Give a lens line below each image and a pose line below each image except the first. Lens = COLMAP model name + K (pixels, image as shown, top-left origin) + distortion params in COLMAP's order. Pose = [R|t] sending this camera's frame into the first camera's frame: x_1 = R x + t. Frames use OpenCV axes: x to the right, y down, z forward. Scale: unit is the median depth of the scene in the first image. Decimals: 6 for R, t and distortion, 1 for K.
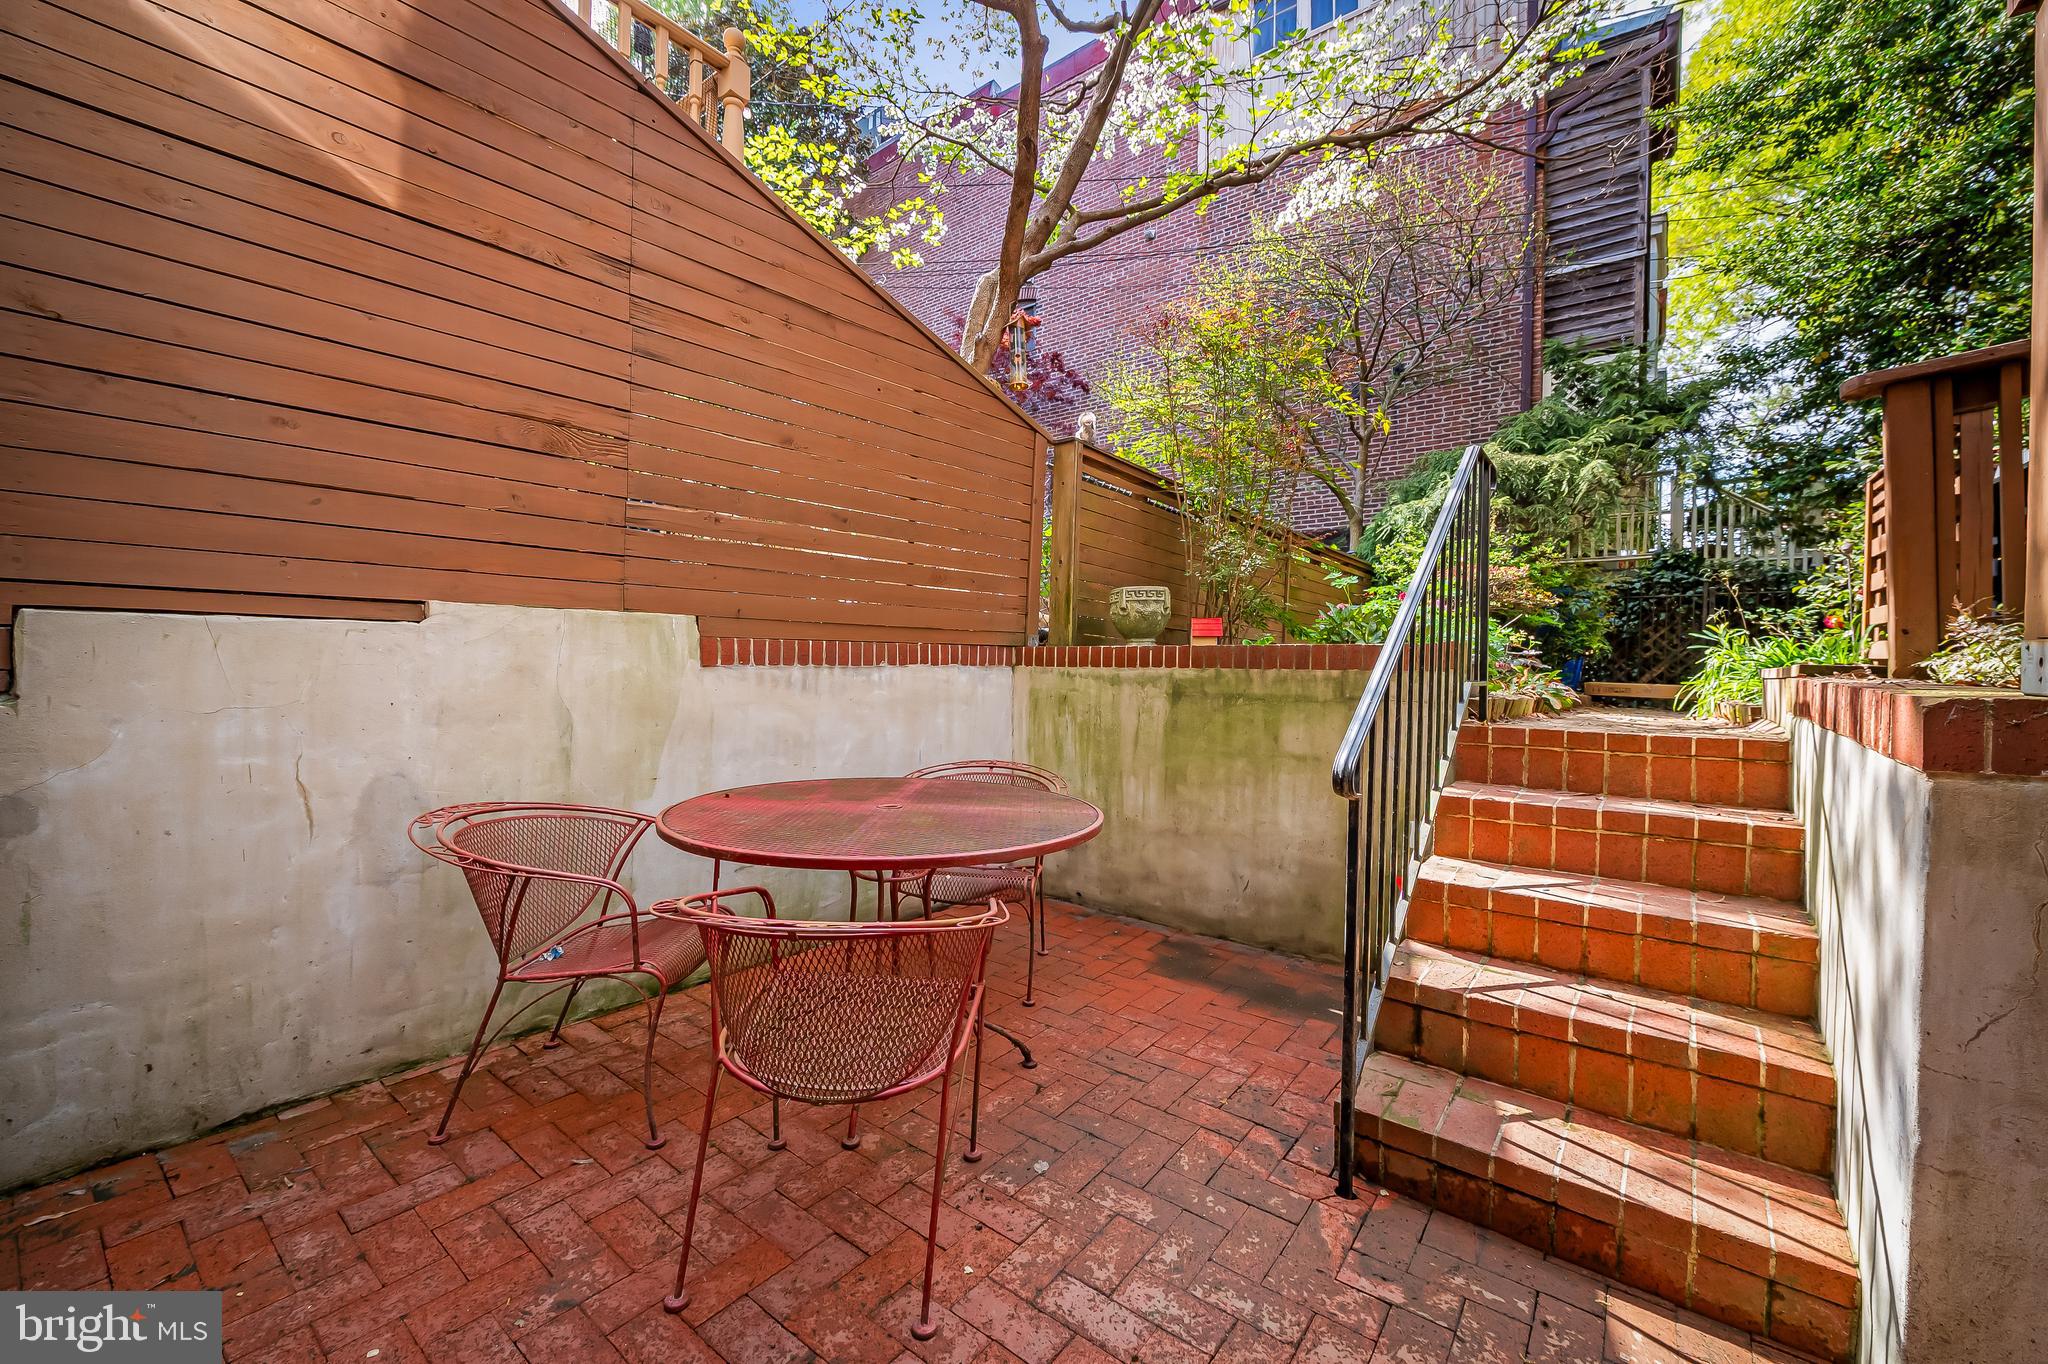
lens RADIAL K [[802.2, 0, 1028.7], [0, 802.2, 670.6], [0, 0, 1]] dist [0.000931, -0.005348]
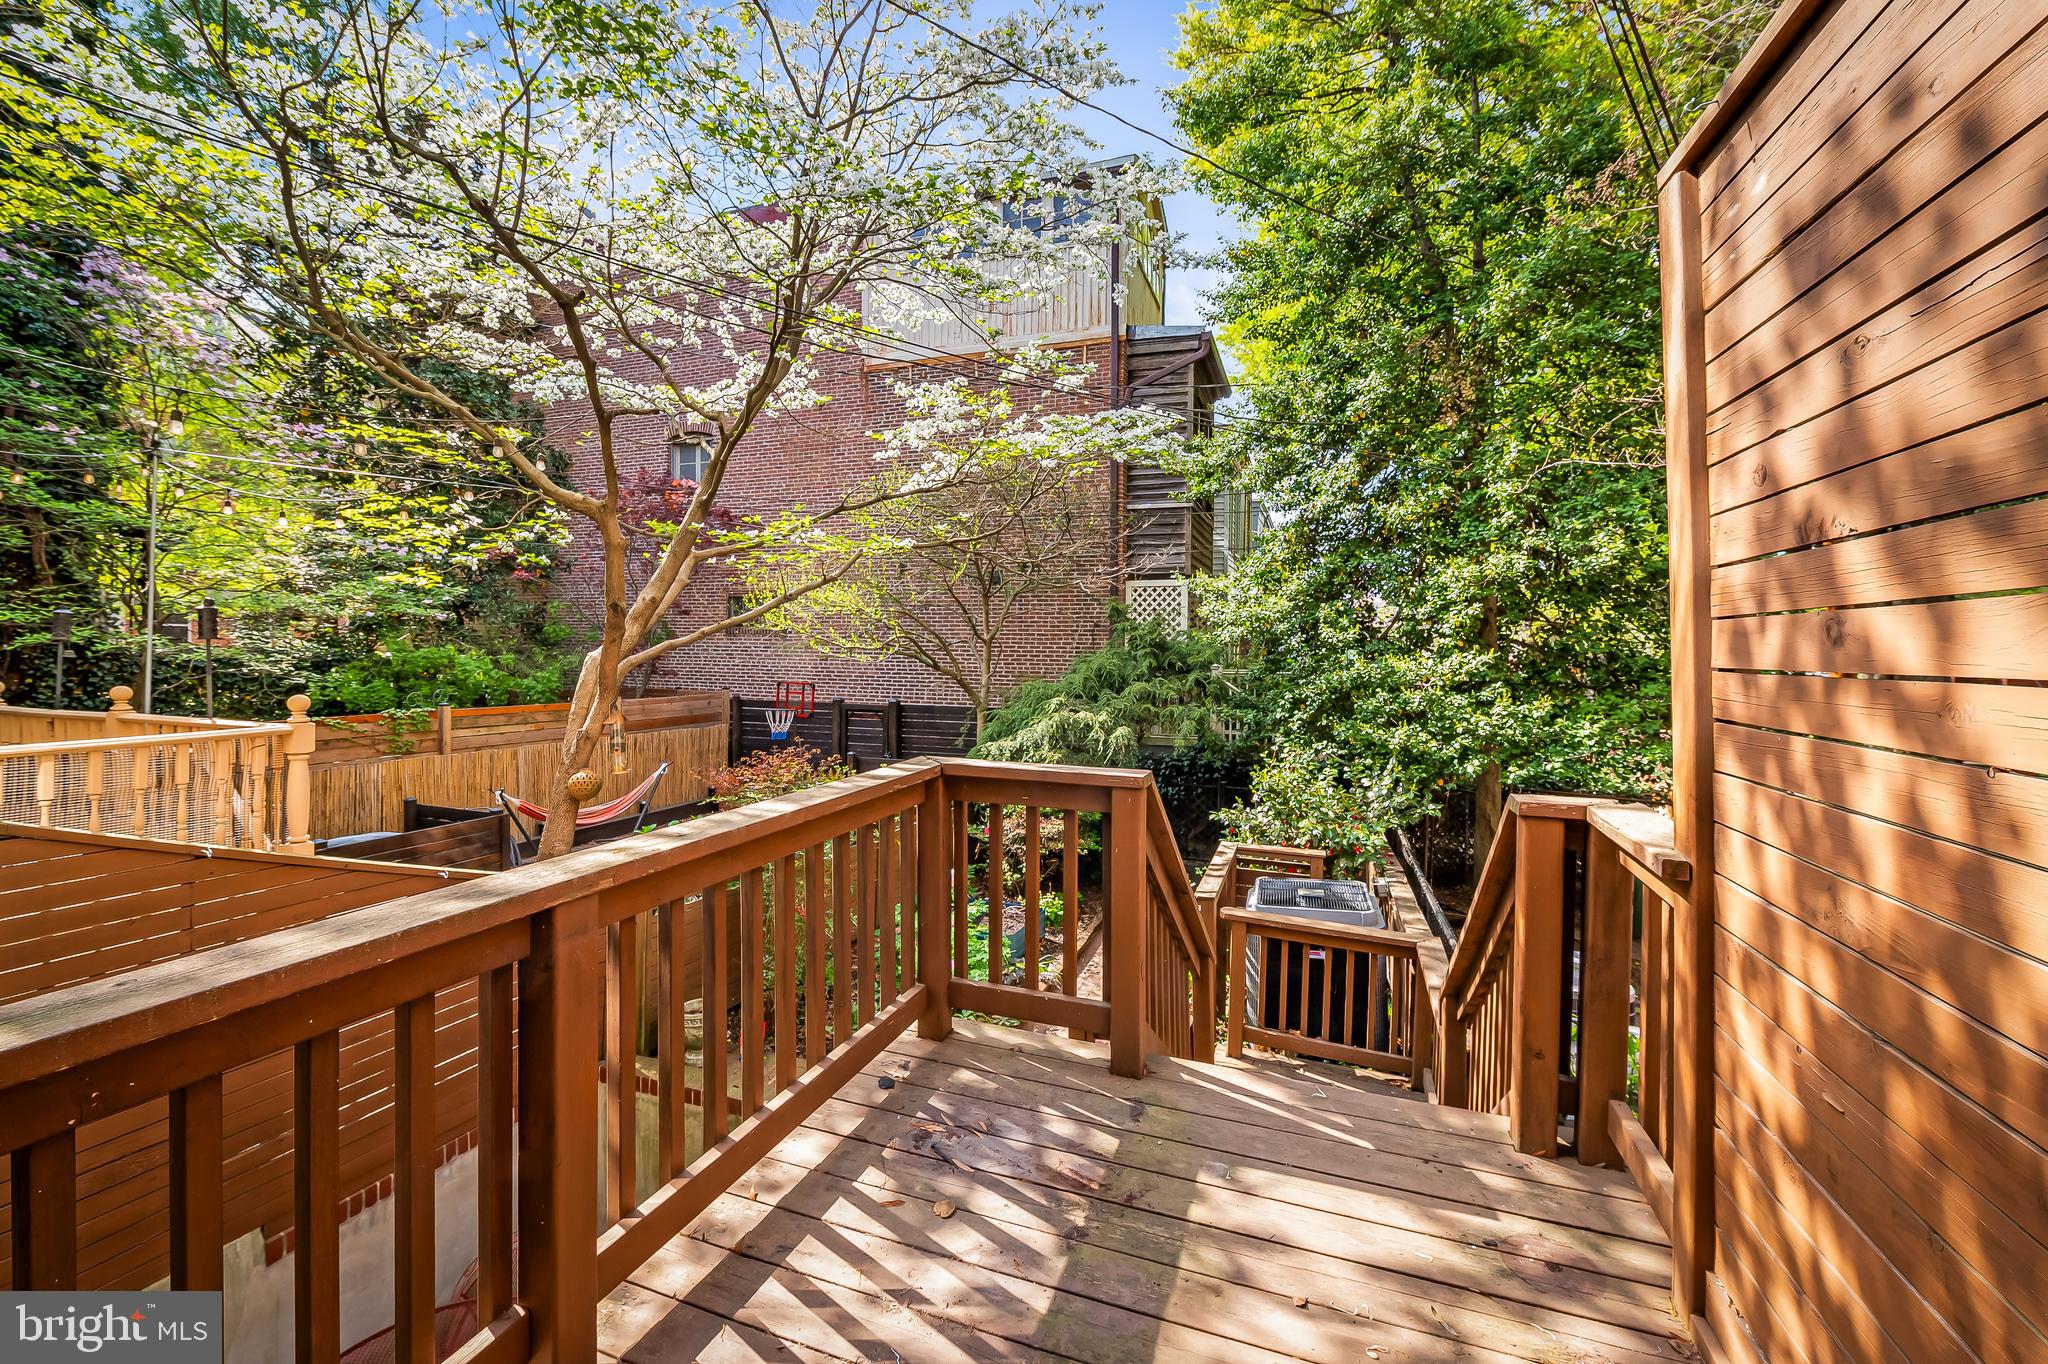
lens RADIAL K [[802.2, 0, 1028.7], [0, 802.2, 670.6], [0, 0, 1]] dist [0.000931, -0.005348]
pose [[0.949061, -0.016920, 0.314639, 0.137821], [0.013382, 0.999821, 0.013402, -0.374189], [-0.314809, -0.008509, 0.949117, -0.226185]]
